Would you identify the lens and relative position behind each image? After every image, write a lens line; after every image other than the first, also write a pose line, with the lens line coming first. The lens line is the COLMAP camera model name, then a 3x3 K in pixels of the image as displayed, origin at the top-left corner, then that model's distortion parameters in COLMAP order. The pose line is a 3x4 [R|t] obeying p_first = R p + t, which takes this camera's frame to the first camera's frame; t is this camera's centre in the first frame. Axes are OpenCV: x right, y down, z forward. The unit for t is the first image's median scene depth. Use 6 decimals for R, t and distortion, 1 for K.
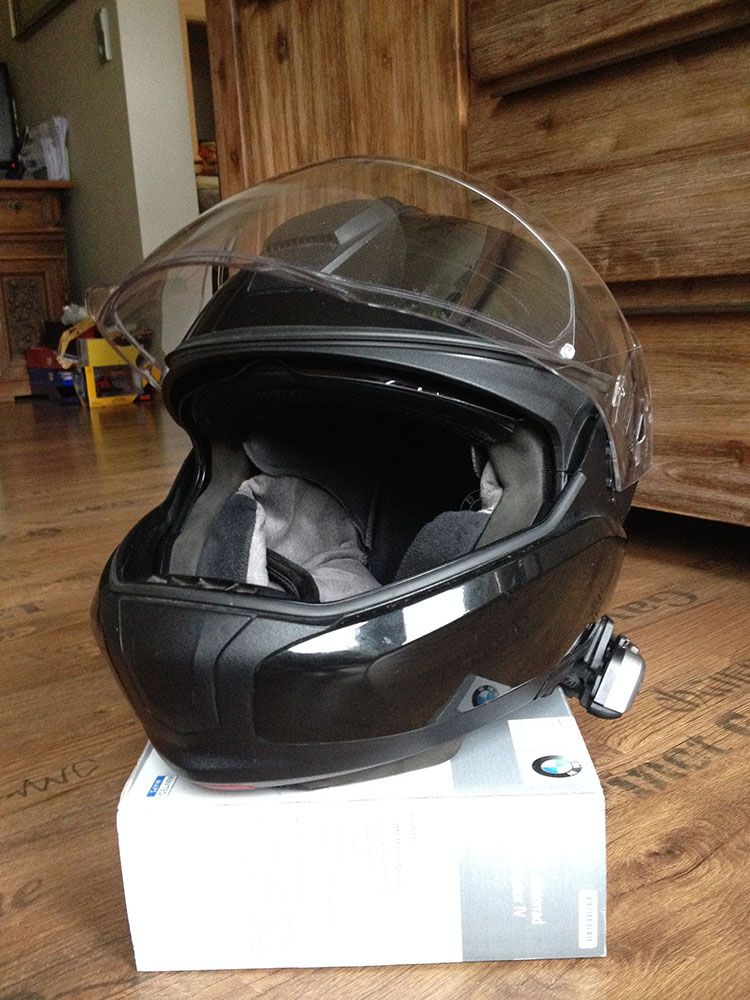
lens RADIAL K [[1002.2, 0, 375.0], [0, 1002.2, 500.0], [0, 0, 1]] dist [0.070795, -0.184723]
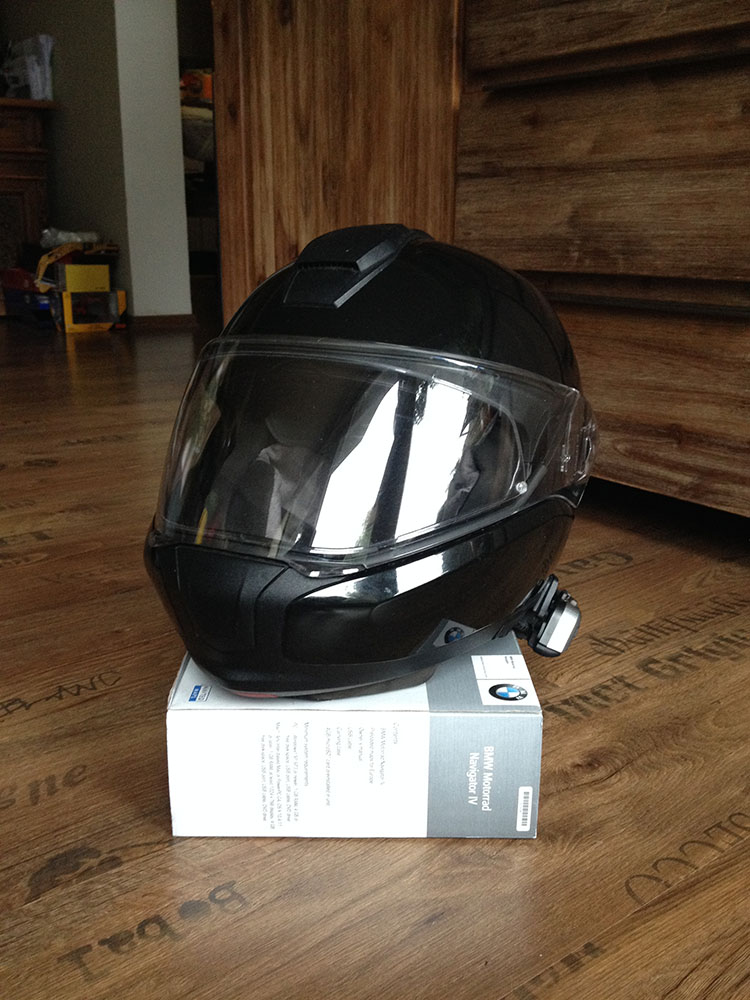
lens RADIAL K [[1019.3, 0, 375.0], [0, 1019.3, 500.0], [0, 0, 1]] dist [0.118111, -0.267320]
pose [[0.997311, 0.055222, 0.048181, -0.035693], [-0.058403, 0.996020, 0.067336, -0.032713], [-0.044271, -0.069969, 0.996566, -0.156230]]
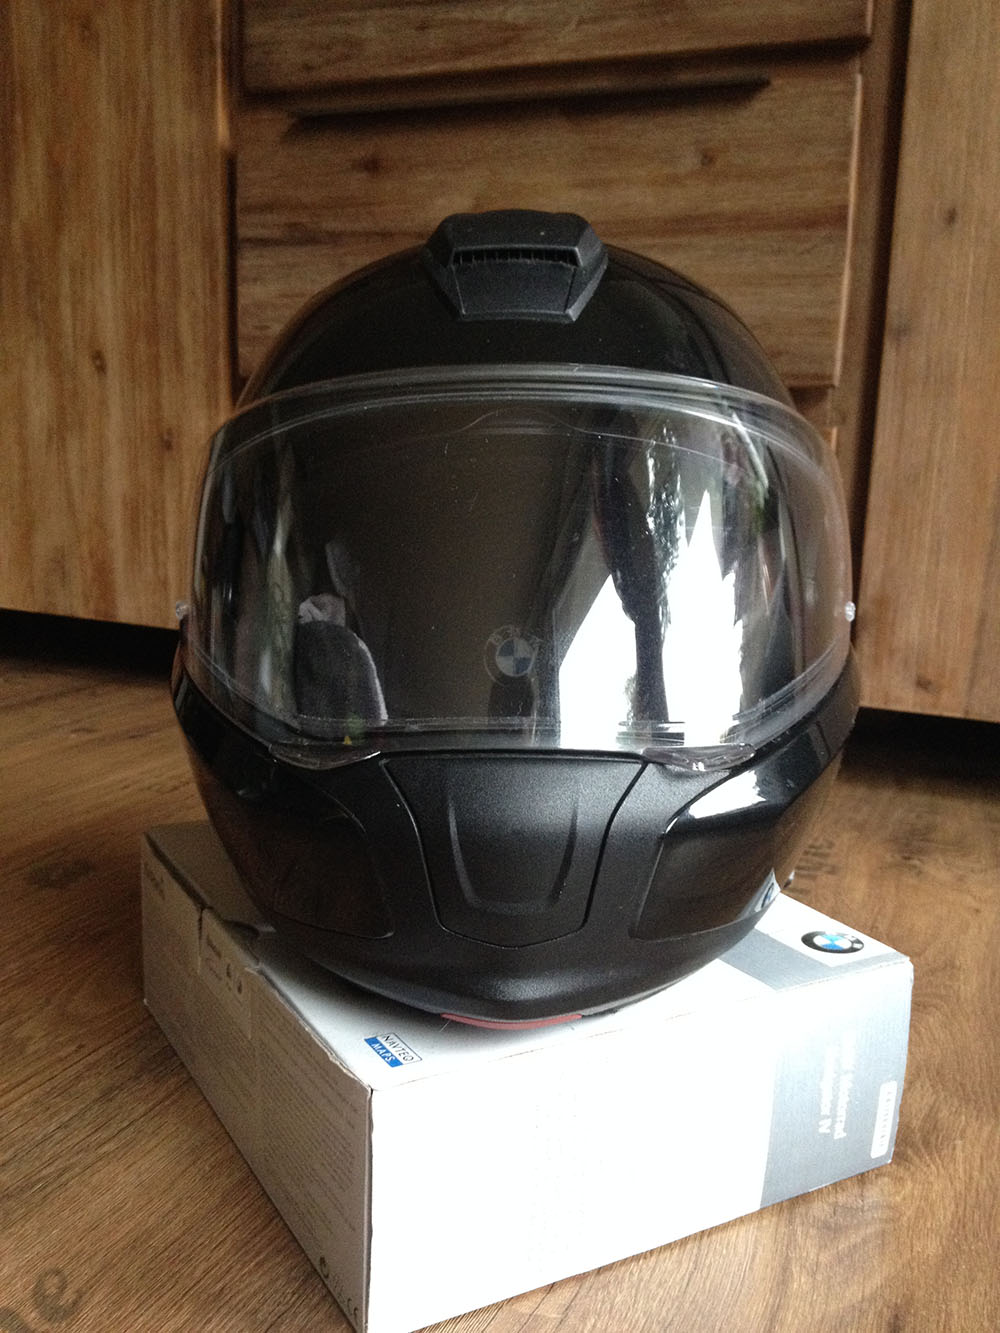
lens RADIAL K [[1335.9, 0, 500.0], [0, 1335.9, 666.5], [0, 0, 1]] dist [0.070795, -0.184723]
pose [[0.844795, -0.016990, 0.534821, -0.337796], [0.030415, 0.999405, -0.016294, 0.027550], [-0.534226, 0.030031, 0.844808, 0.118036]]
